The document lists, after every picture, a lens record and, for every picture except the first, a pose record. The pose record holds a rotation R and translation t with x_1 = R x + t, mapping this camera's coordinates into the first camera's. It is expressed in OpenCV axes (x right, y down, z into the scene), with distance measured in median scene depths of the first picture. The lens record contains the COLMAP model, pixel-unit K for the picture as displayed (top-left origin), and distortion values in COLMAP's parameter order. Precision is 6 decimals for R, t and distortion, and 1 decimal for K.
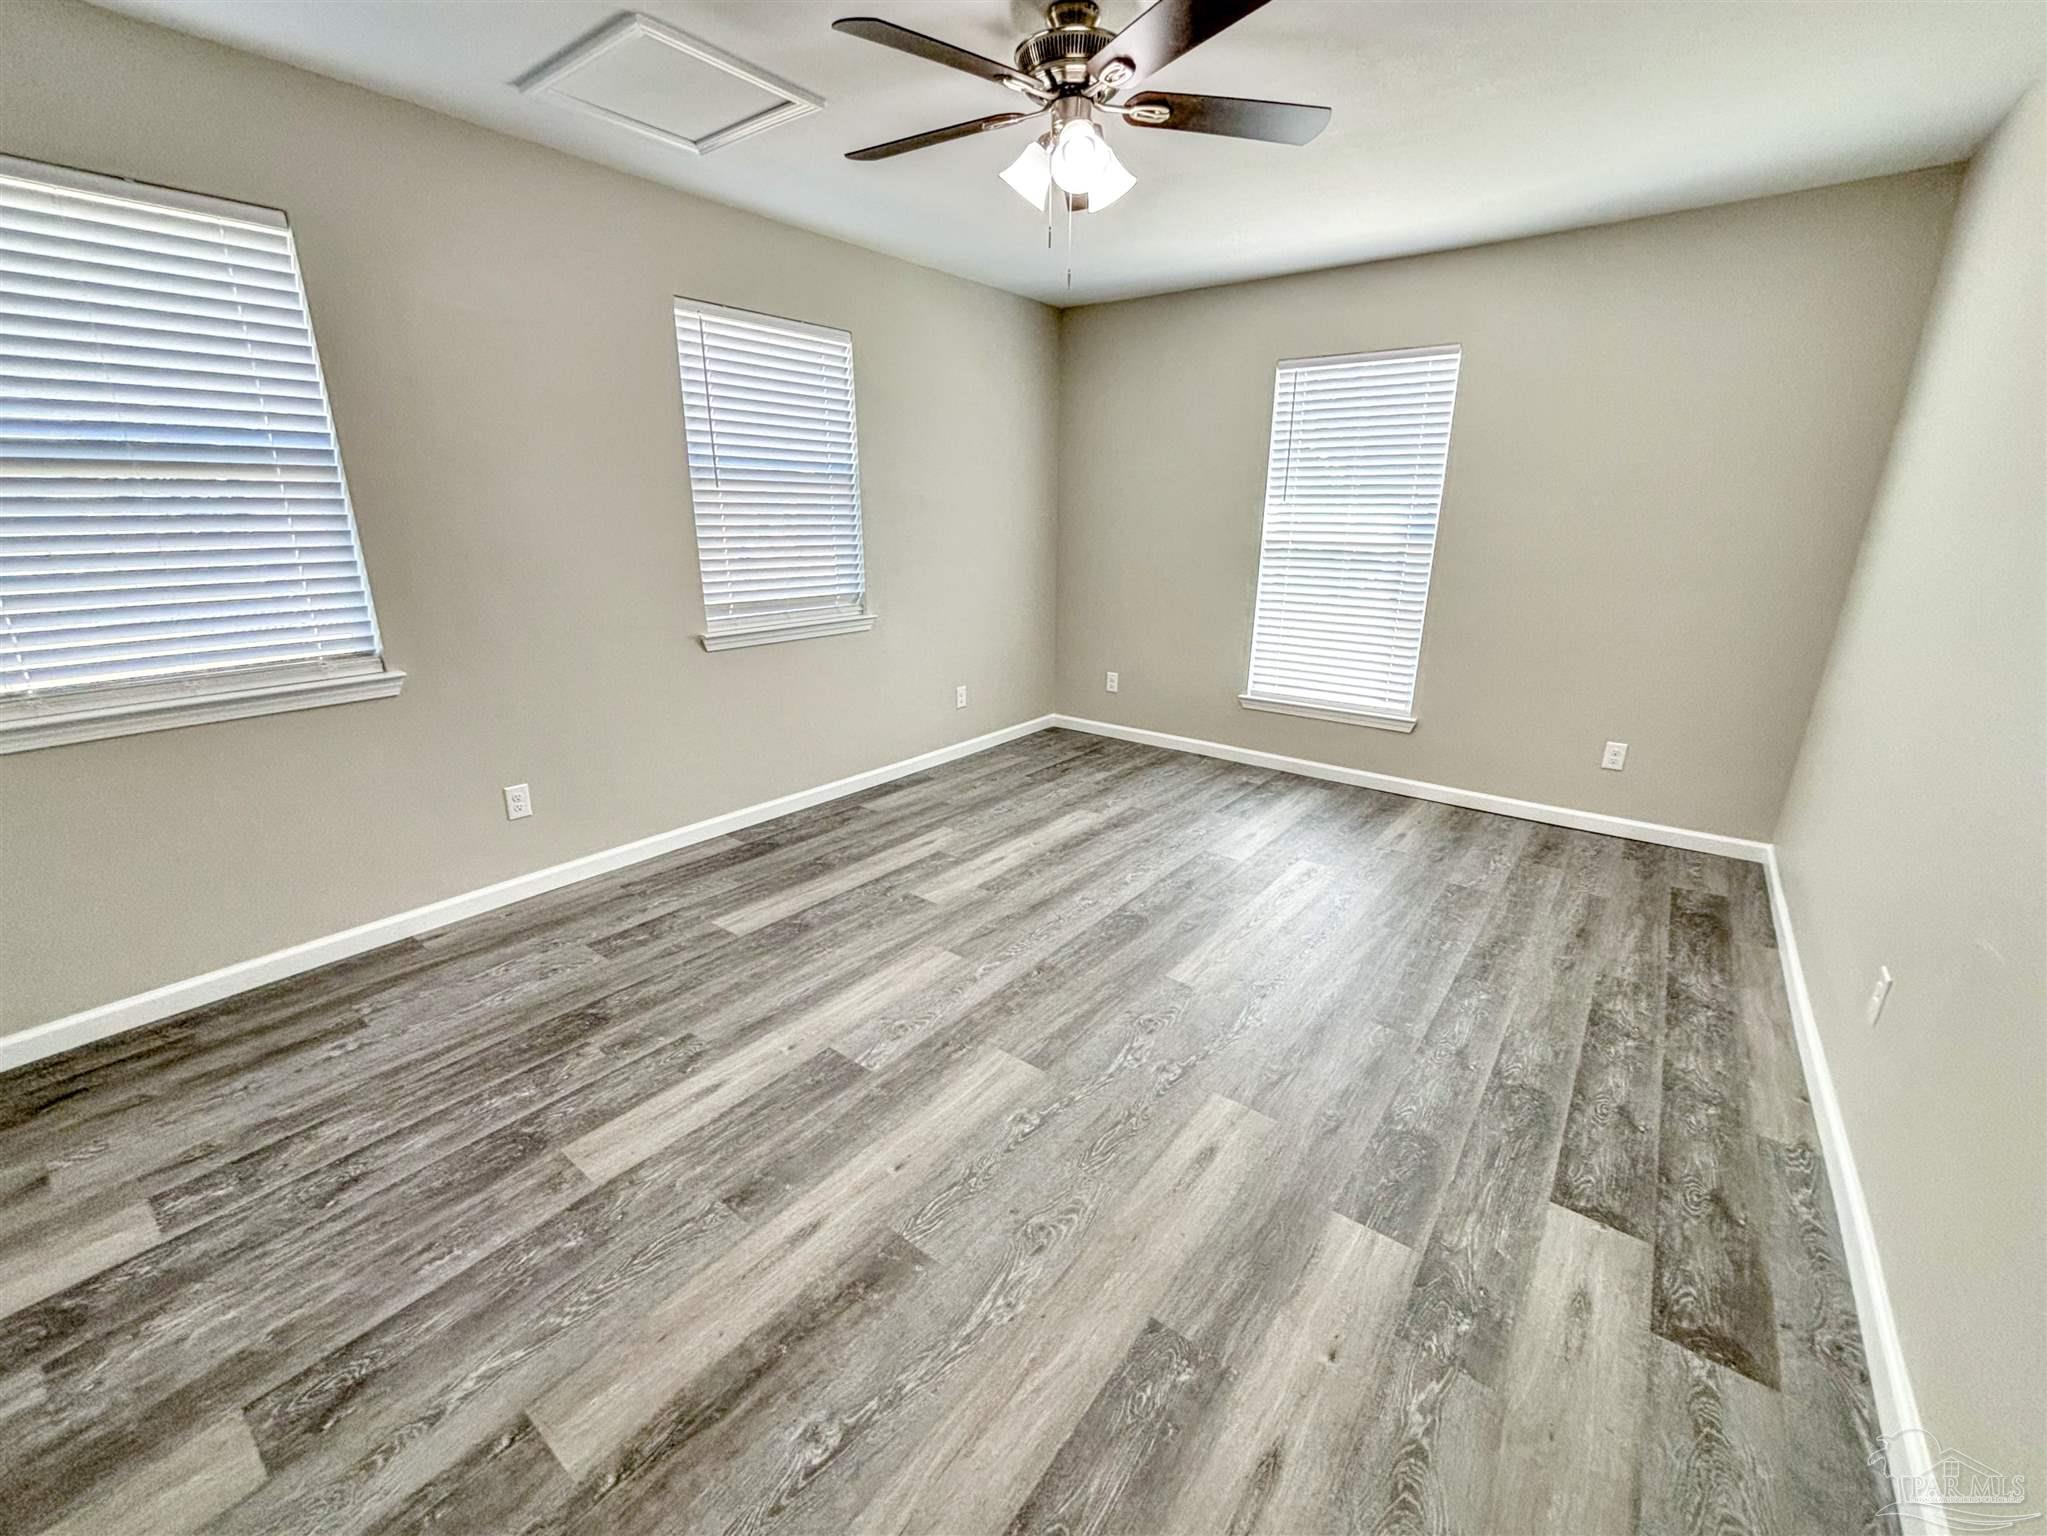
lens RADIAL K [[825.4, 0, 1032.4], [0, 825.4, 766.7], [0, 0, 1]] dist [0.001983, 0.000308]
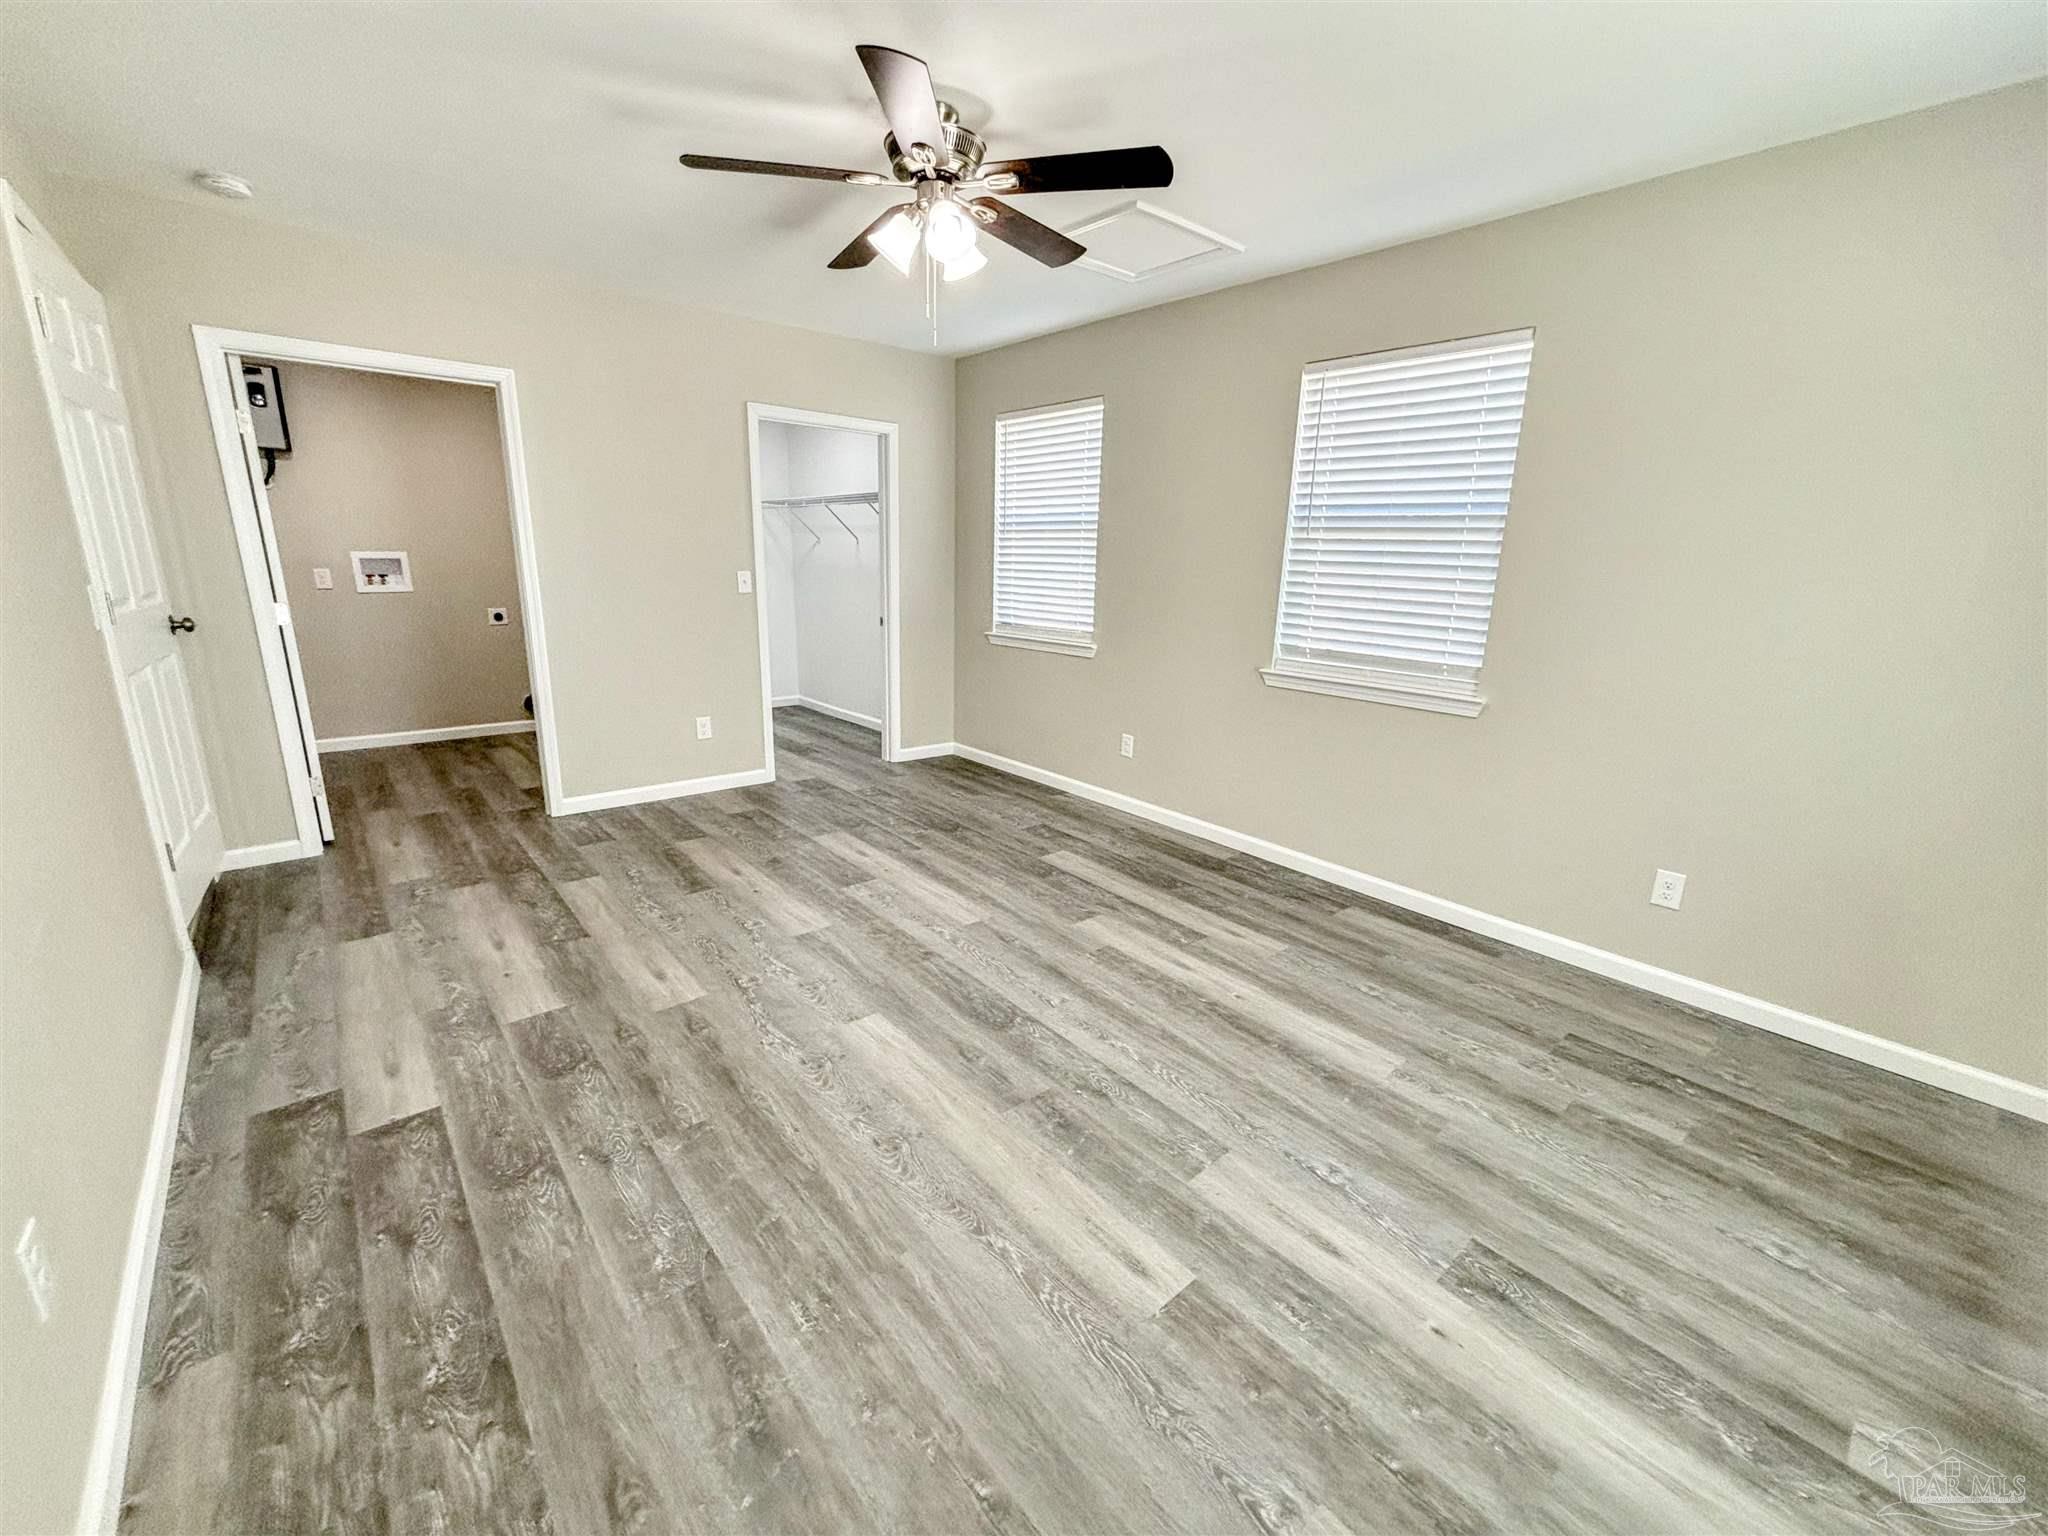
lens RADIAL K [[825.8, 0, 1028.0], [0, 825.8, 773.0], [0, 0, 1]] dist [0.001983, 0.000308]
pose [[-0.200323, 0.243650, -0.948950, 1.026921], [-0.321505, 0.898598, 0.298591, -0.364692], [0.925476, 0.364907, -0.101675, 1.210735]]
